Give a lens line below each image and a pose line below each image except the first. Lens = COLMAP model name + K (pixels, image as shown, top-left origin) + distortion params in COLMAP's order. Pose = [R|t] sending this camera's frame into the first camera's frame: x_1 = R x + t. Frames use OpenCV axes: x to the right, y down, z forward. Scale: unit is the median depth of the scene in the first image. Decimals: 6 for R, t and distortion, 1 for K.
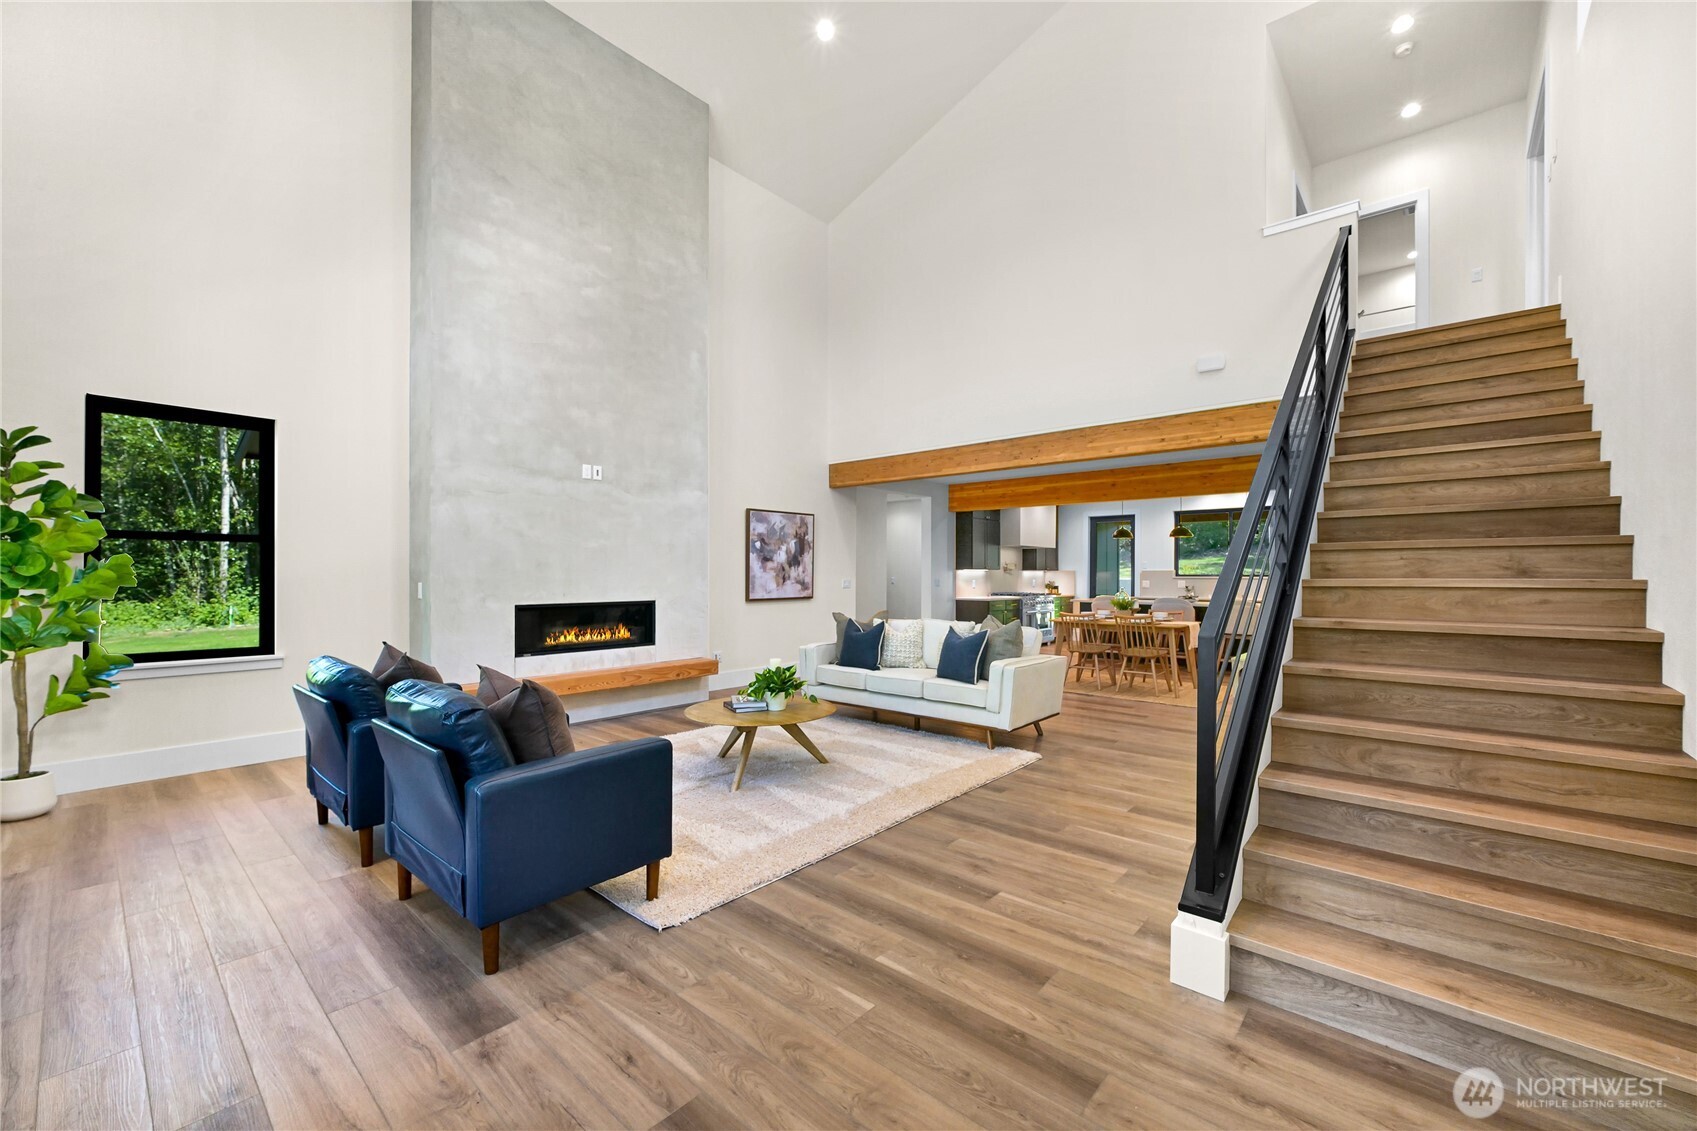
lens RADIAL K [[668.7, 0, 850.8], [0, 668.7, 565.9], [0, 0, 1]] dist [-0.003533, 0.000101]
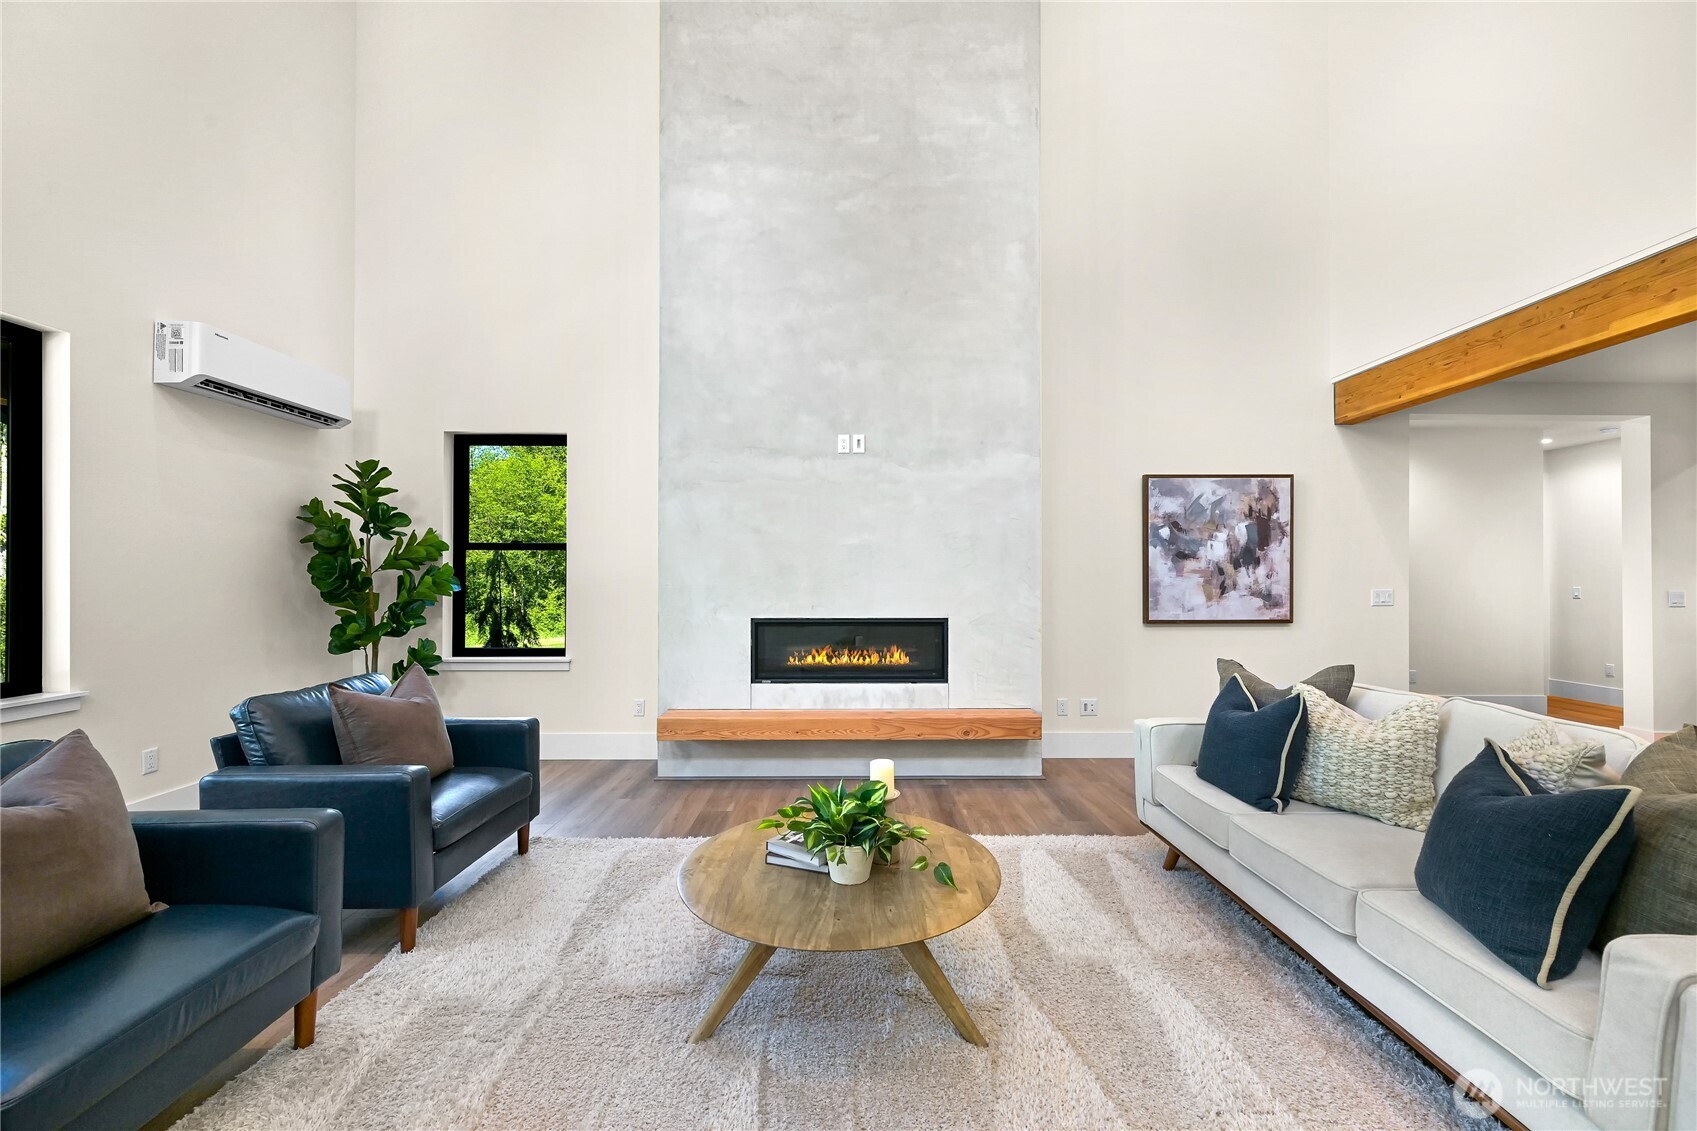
lens RADIAL K [[668.7, 0, 850.0], [0, 668.7, 572.4], [0, 0, 1]] dist [-0.003533, 0.000101]
pose [[0.668629, -0.009232, -0.743539, 0.155331], [0.008864, 0.999951, -0.004444, 0.006555], [0.743543, -0.003619, 0.668678, 0.467290]]
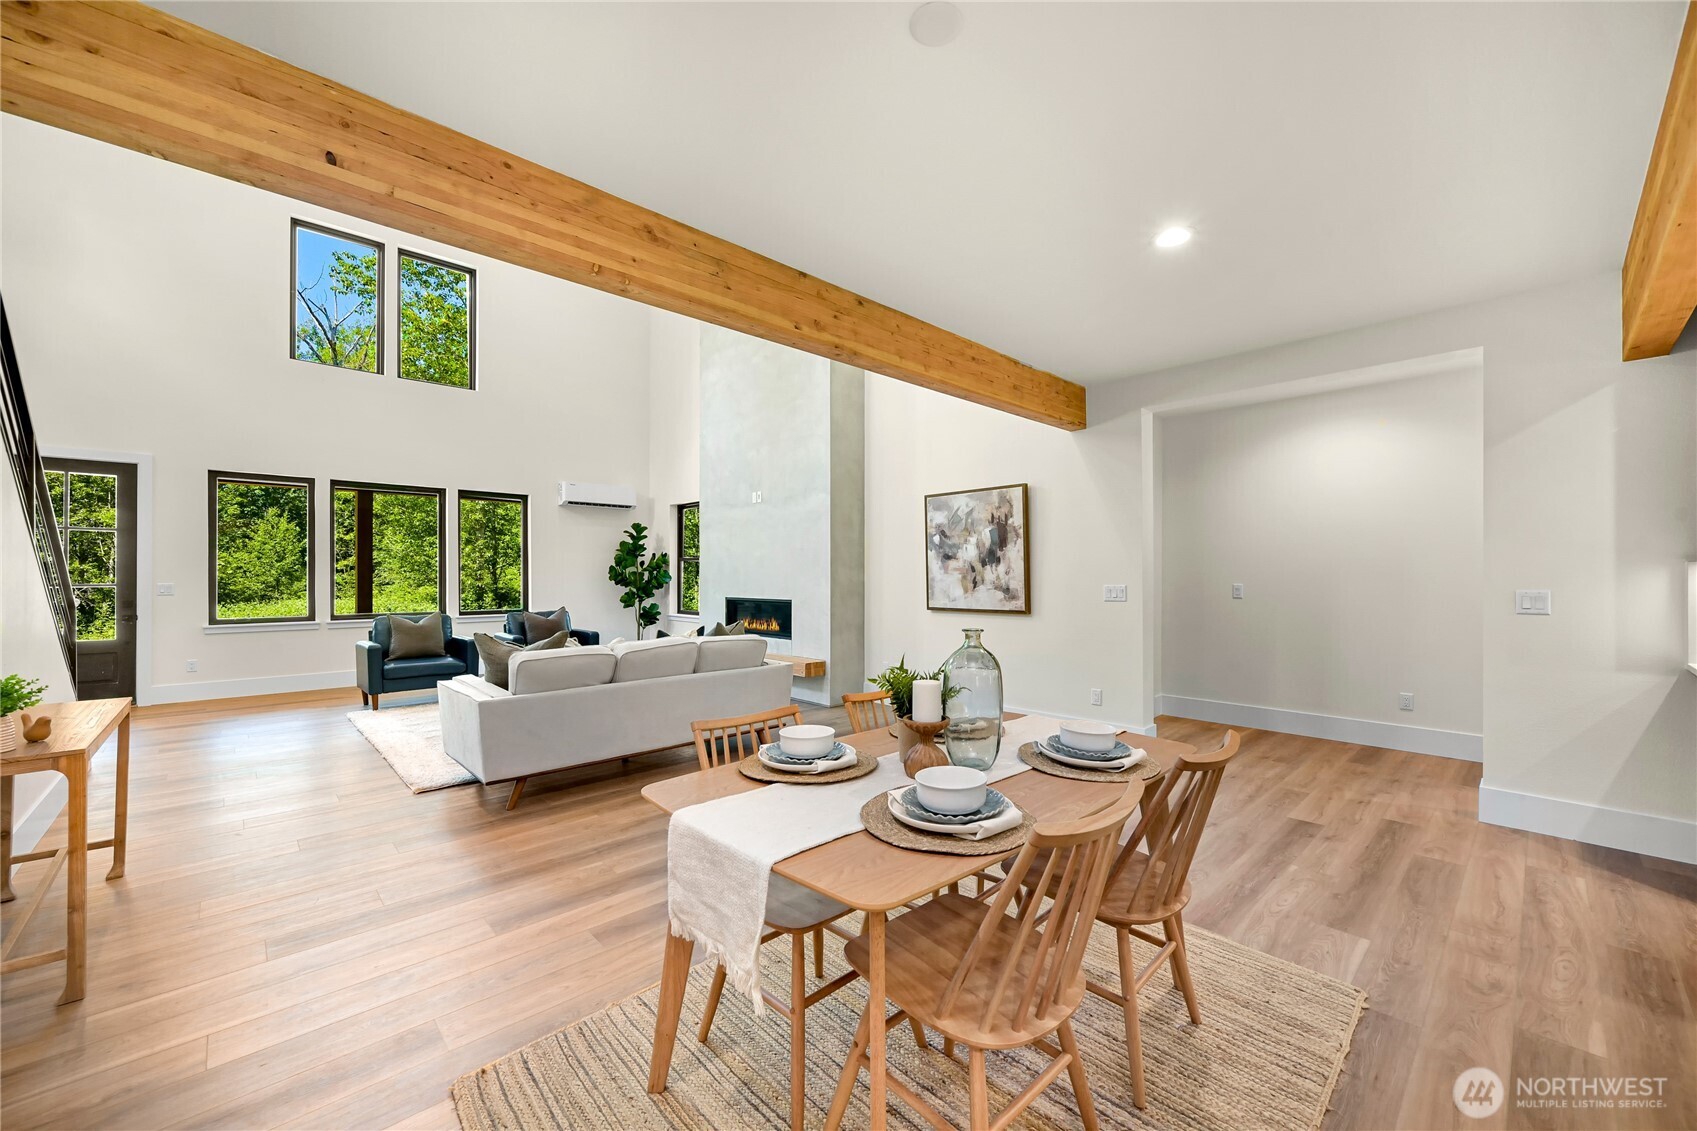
lens RADIAL K [[668.7, 0, 860.8], [0, 668.7, 574.5], [0, 0, 1]] dist [-0.003533, 0.000101]
pose [[-0.087532, -0.002759, -0.996158, 0.818071], [0.013604, 0.999900, -0.003964, 0.014939], [0.996069, -0.013898, -0.087486, 1.225082]]
